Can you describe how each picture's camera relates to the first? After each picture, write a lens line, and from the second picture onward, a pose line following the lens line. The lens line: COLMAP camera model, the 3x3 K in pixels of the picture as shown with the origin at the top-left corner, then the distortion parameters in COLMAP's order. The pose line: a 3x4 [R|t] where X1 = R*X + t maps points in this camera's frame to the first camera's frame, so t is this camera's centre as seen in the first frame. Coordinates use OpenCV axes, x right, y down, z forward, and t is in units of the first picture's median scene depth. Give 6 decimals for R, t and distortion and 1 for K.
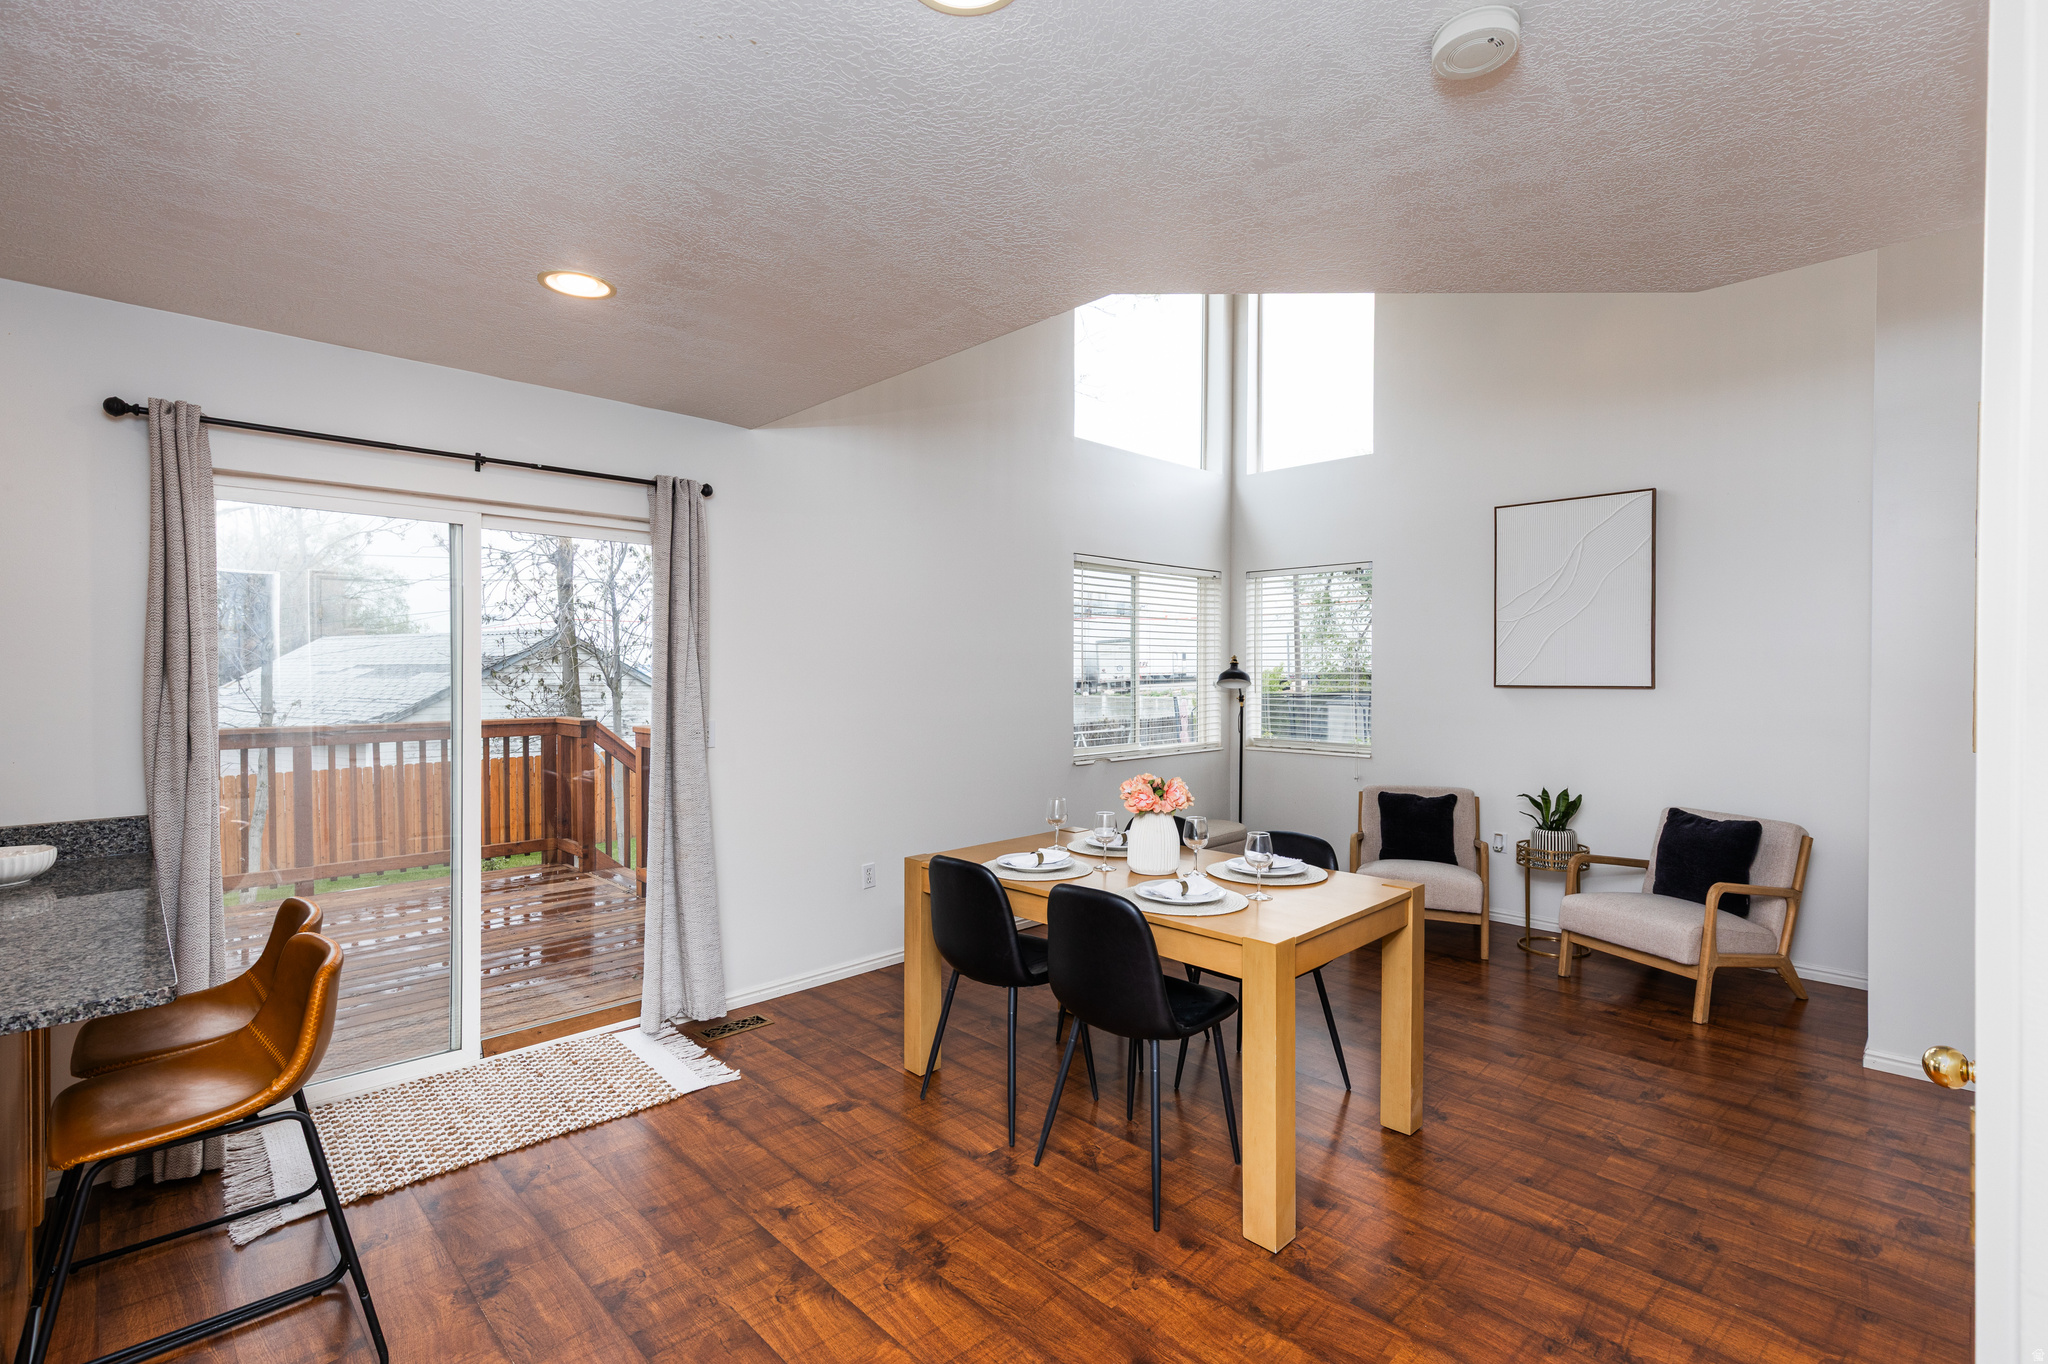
lens RADIAL K [[933.6, 0, 1020.6], [0, 933.6, 673.8], [0, 0, 1]] dist [0.002000, -0.000159]
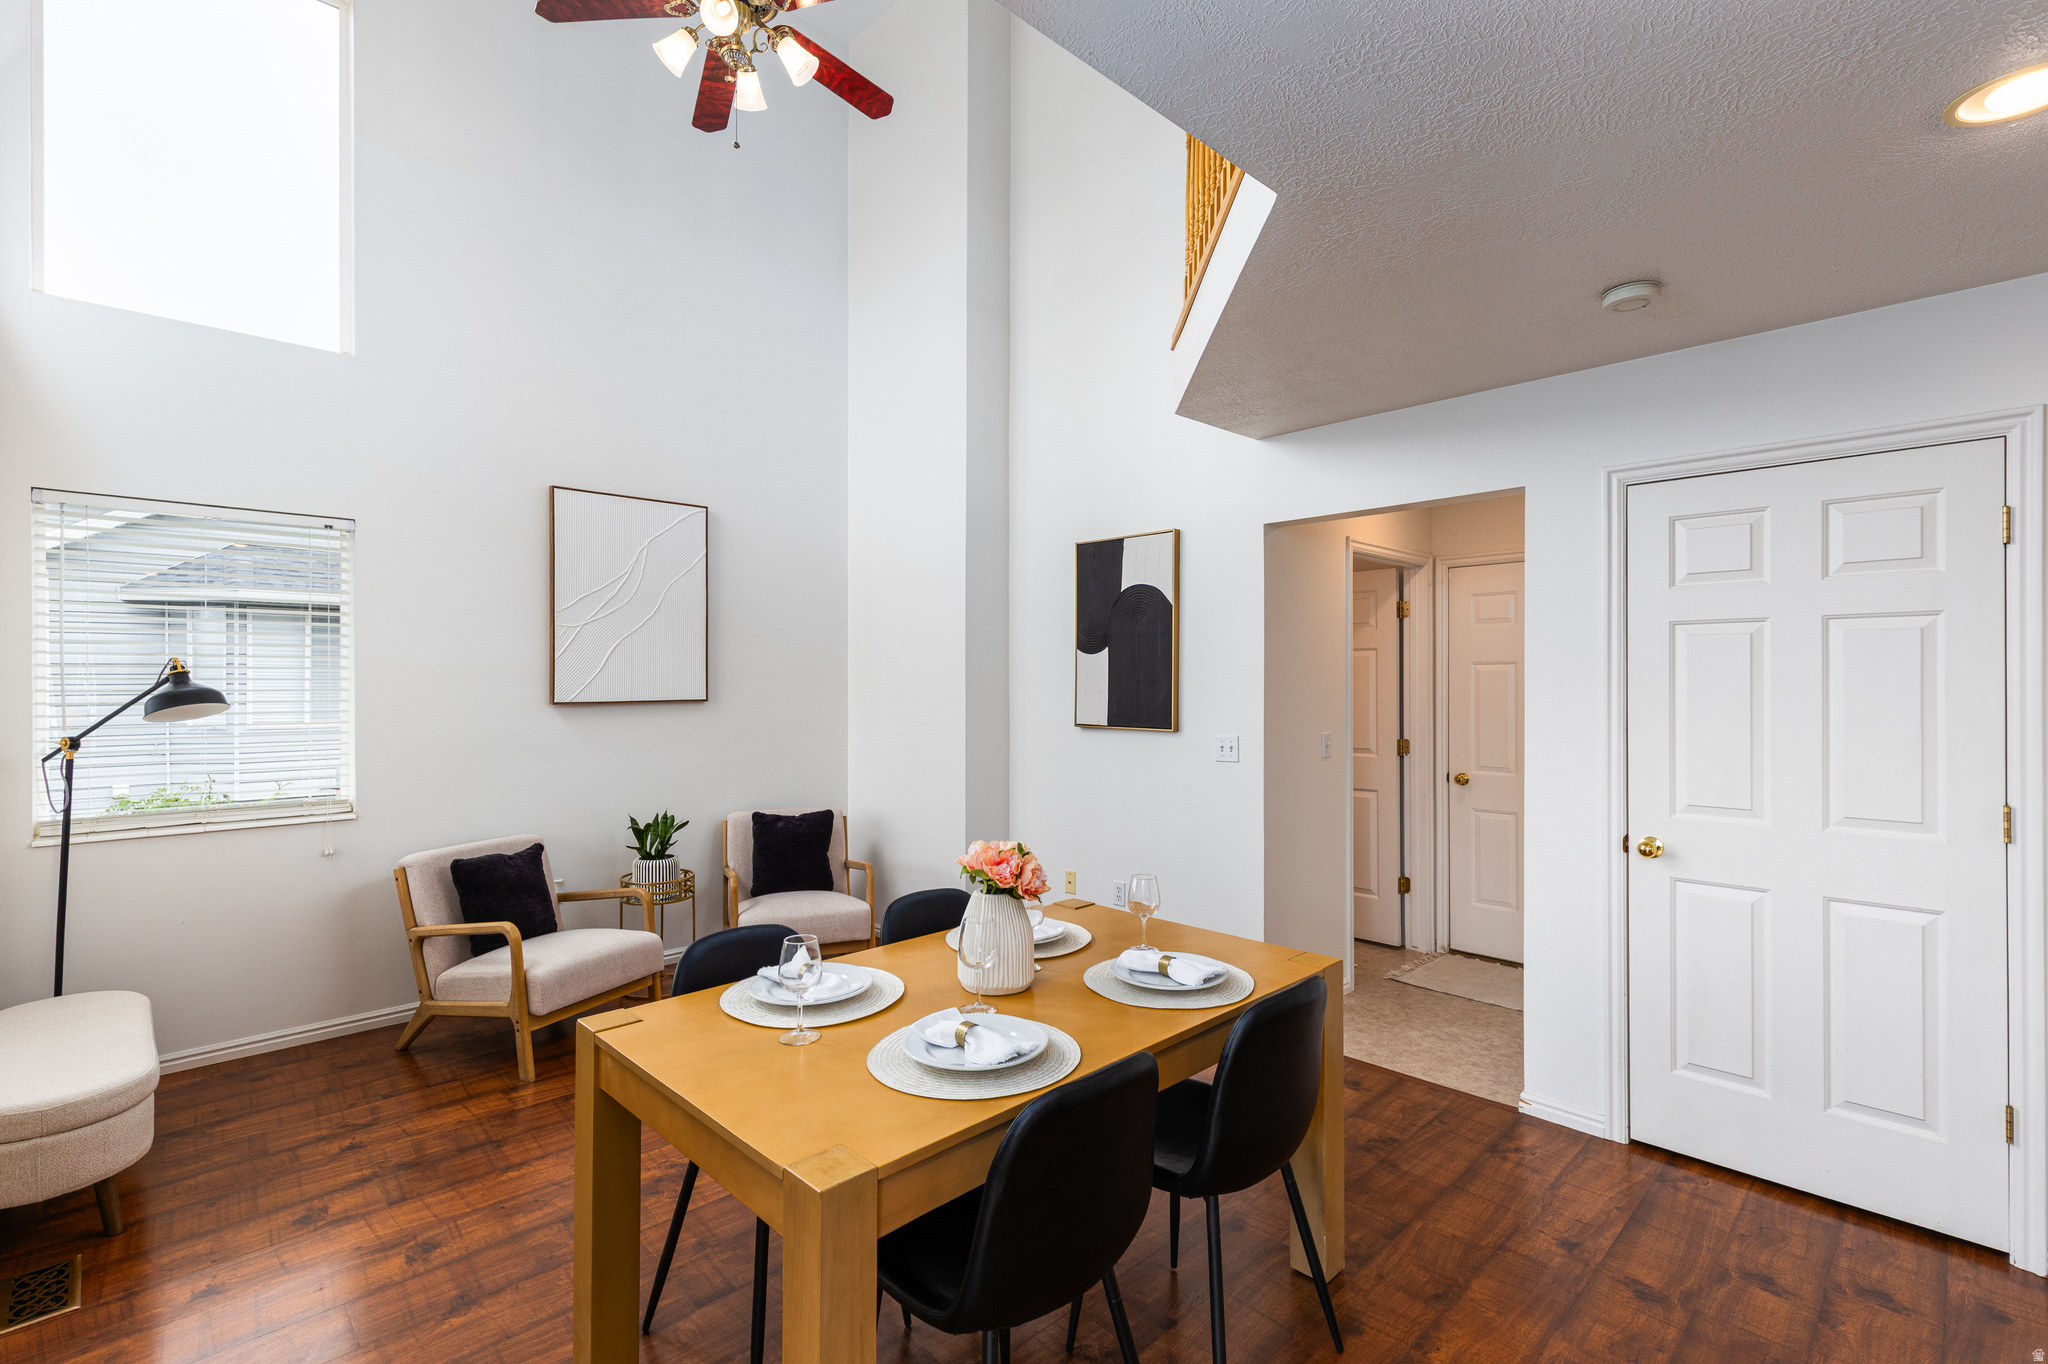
lens RADIAL K [[944.6, 0, 1007.9], [0, 944.6, 688.8], [0, 0, 1]] dist [0.000781, 0.000784]
pose [[0.010084, -0.007269, 0.999923, -0.337524], [0.010552, 0.999919, 0.007162, -0.001789], [-0.999893, 0.010479, 0.010160, 0.640962]]
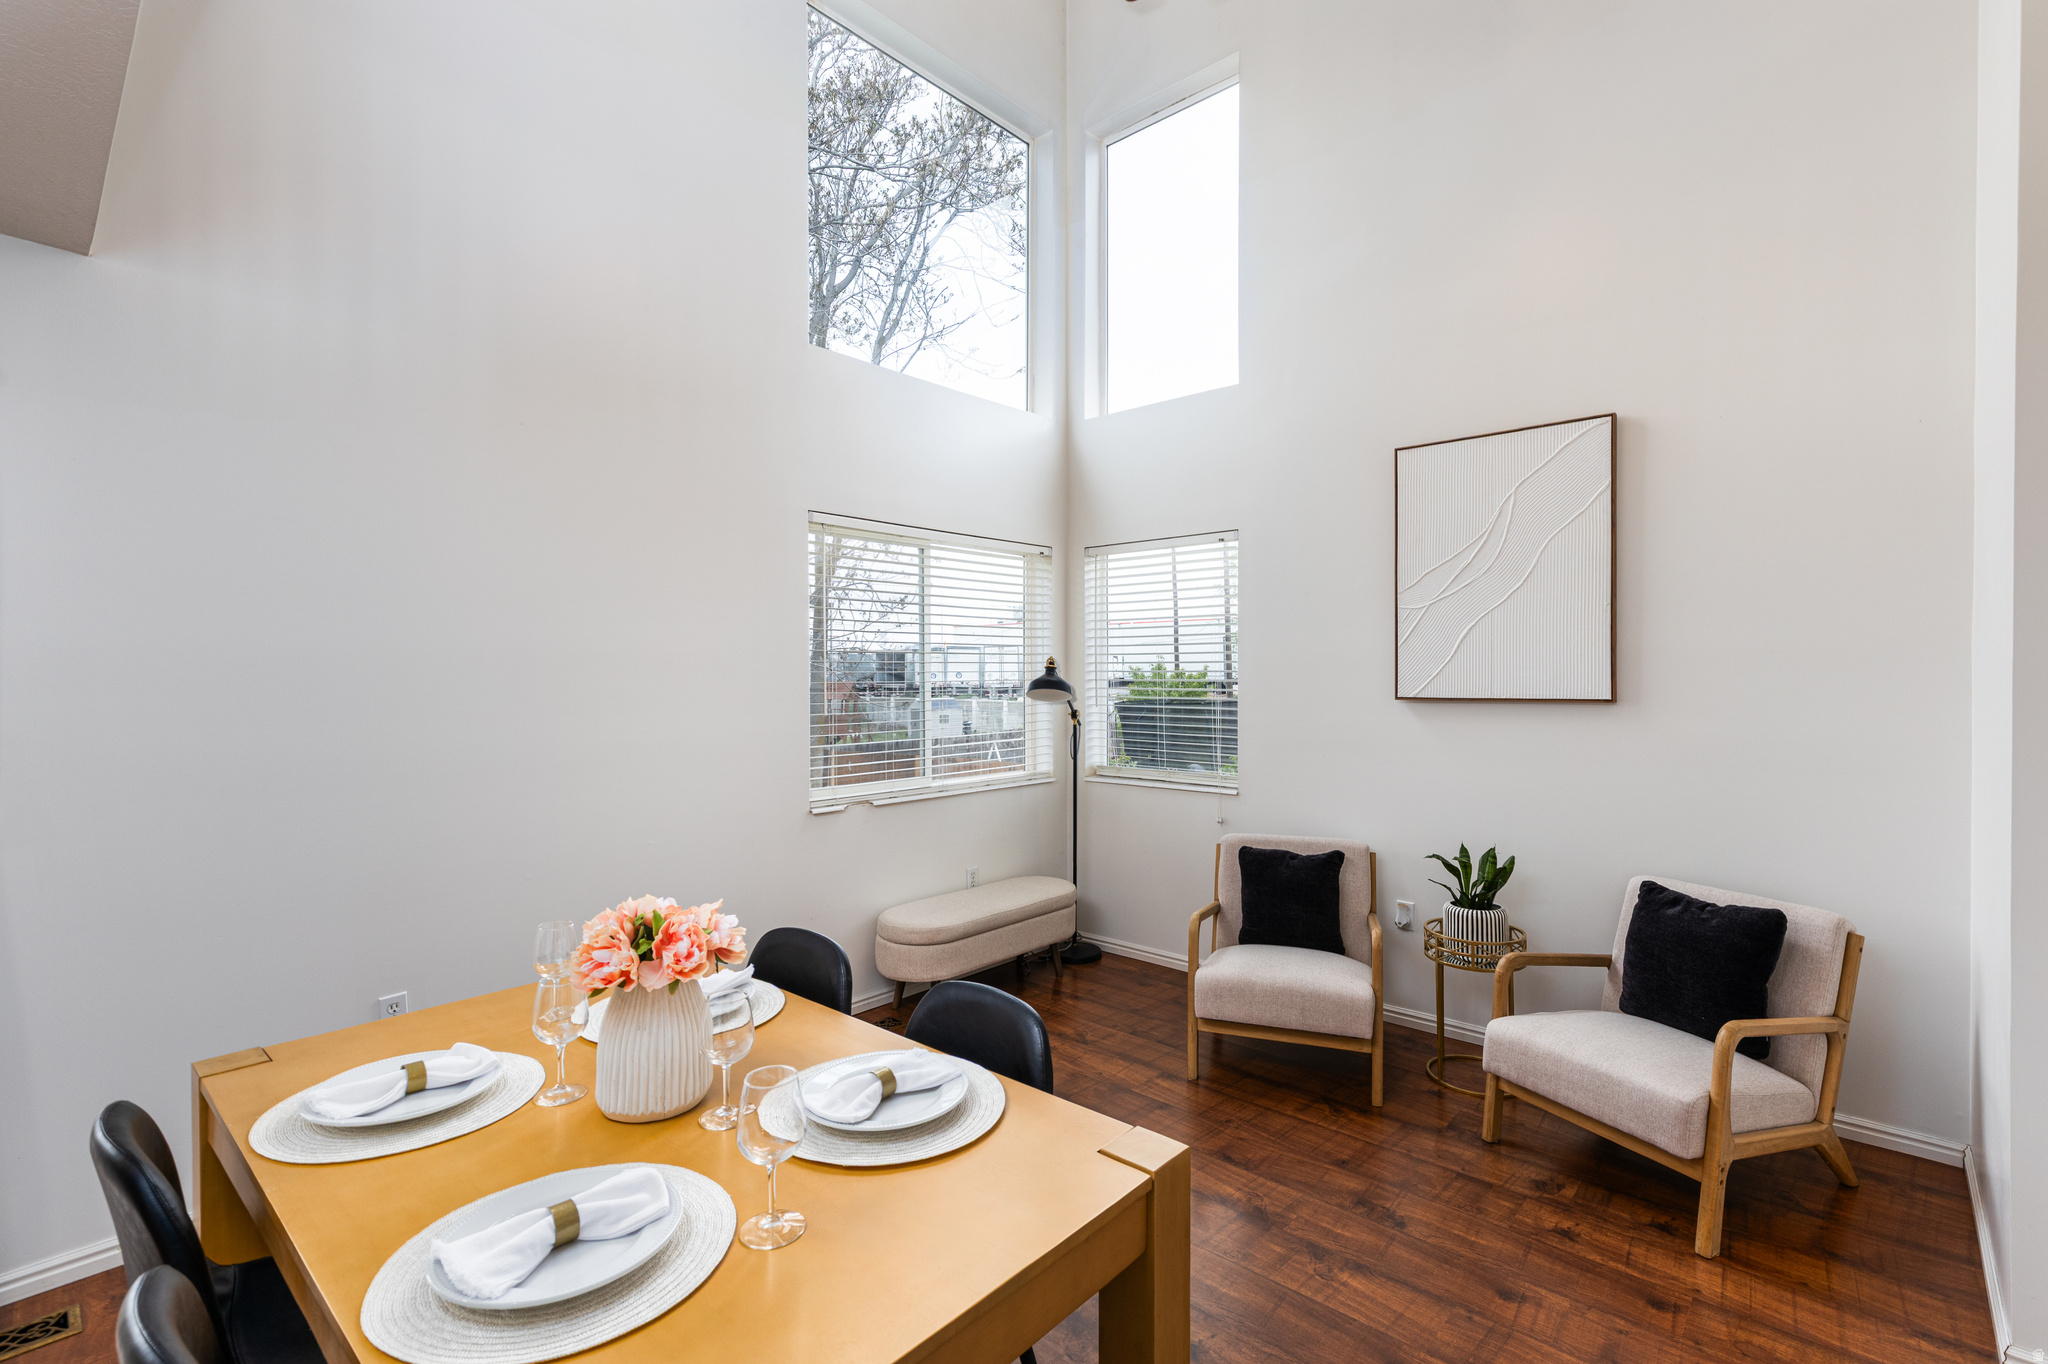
lens RADIAL K [[936.1, 0, 1029.0], [0, 936.1, 670.8], [0, 0, 1]] dist [0.014289, -0.000087]
pose [[0.998092, -0.003134, 0.061668, 0.197512], [0.003627, 0.999962, -0.007889, -0.003284], [-0.061641, 0.008098, 0.998066, 0.324226]]
